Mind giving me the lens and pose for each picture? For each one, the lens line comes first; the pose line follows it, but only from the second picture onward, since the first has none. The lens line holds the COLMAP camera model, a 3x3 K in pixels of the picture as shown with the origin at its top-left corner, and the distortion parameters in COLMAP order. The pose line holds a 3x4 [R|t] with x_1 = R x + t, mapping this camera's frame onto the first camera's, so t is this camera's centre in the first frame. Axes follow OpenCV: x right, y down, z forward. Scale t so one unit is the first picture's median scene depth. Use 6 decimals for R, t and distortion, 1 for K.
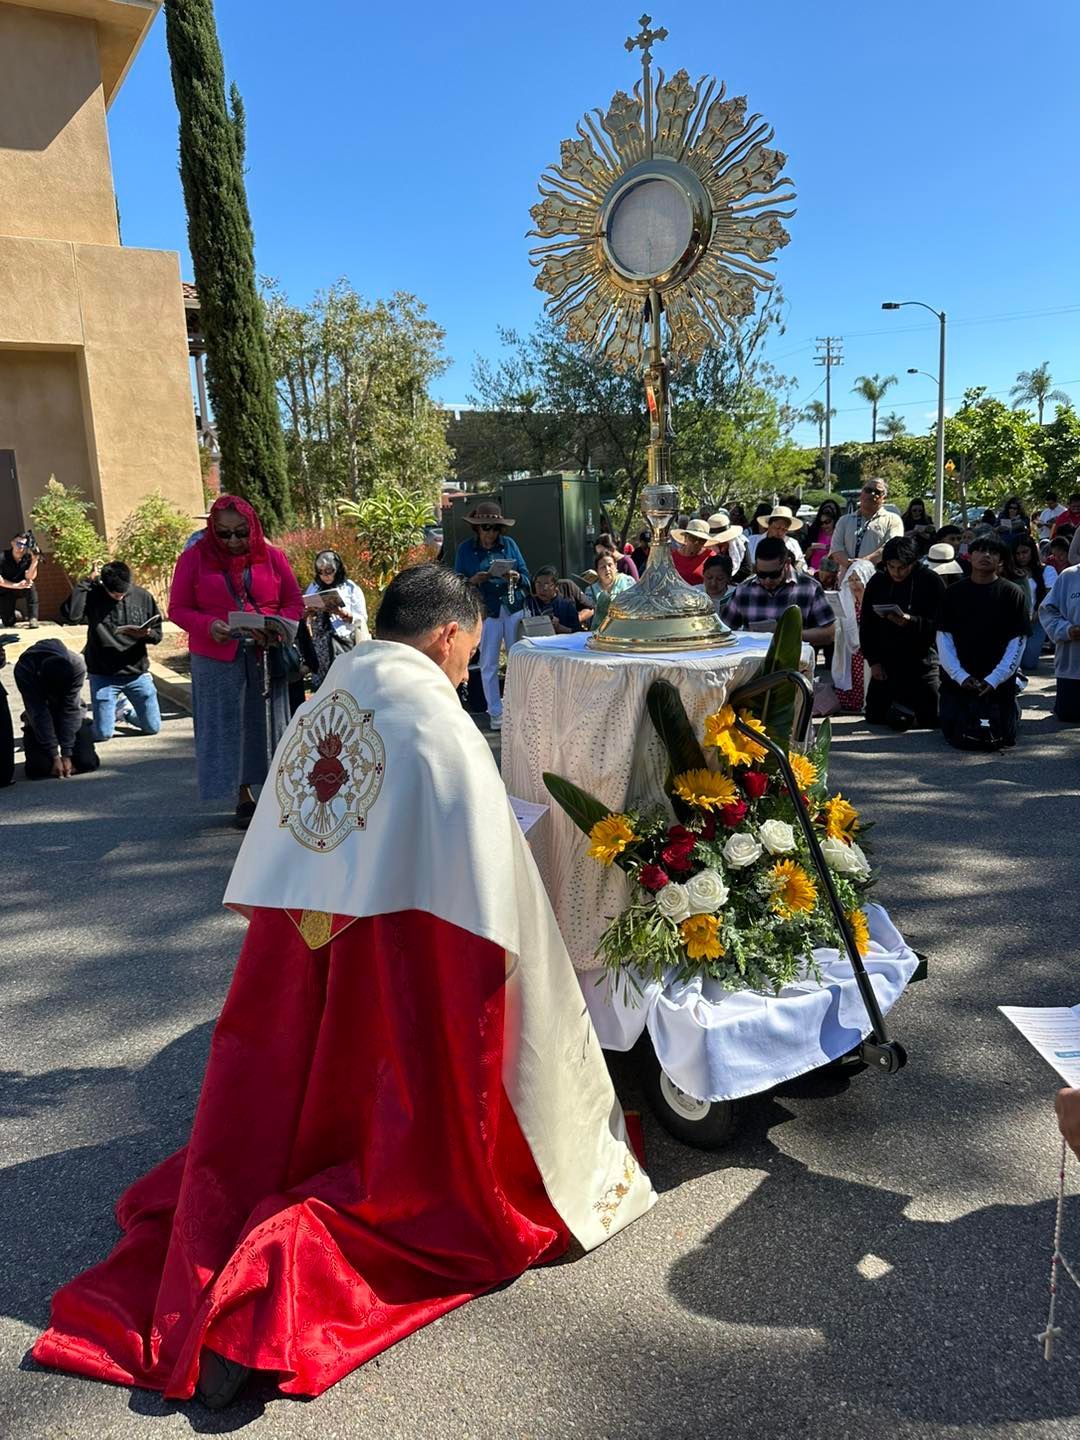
lens RADIAL K [[998.8, 0, 540.0], [0, 998.8, 720.0], [0, 0, 1]] dist [0.051955, -0.102206]
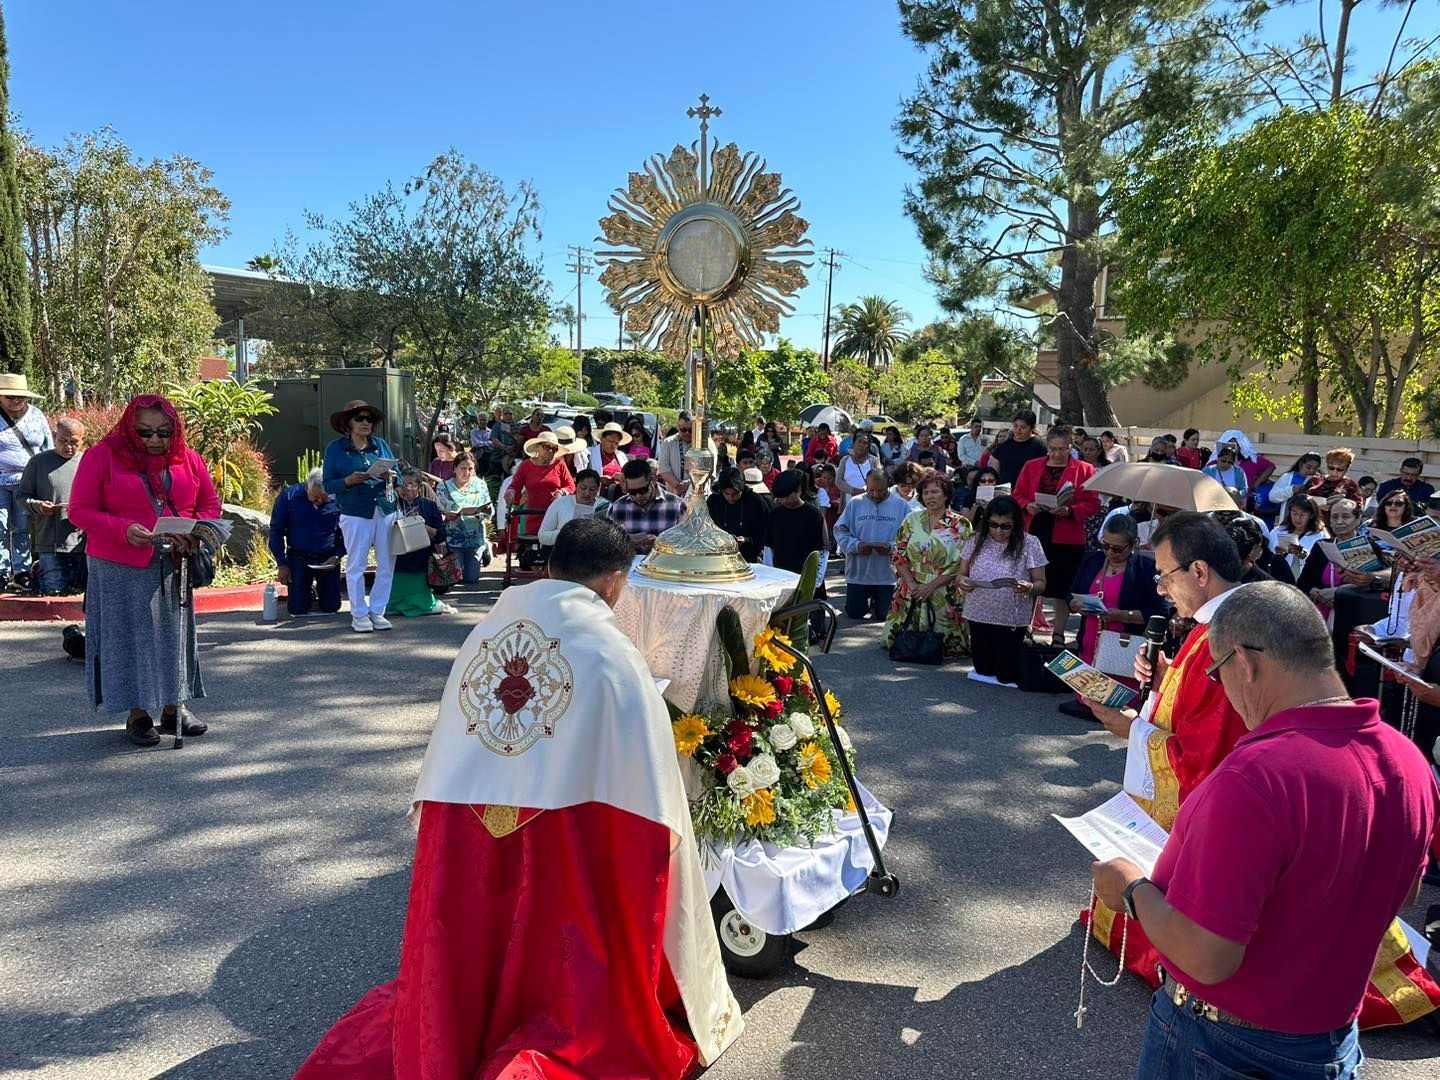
lens RADIAL K [[998.8, 0, 720.0], [0, 998.8, 540.0], [0, 0, 1]] dist [0.051955, -0.102206]
pose [[0.912169, 0.026385, 0.408963, -0.409188], [0.002249, 0.997588, -0.069380, -0.035881], [-0.409808, 0.064206, 0.909910, -0.166911]]
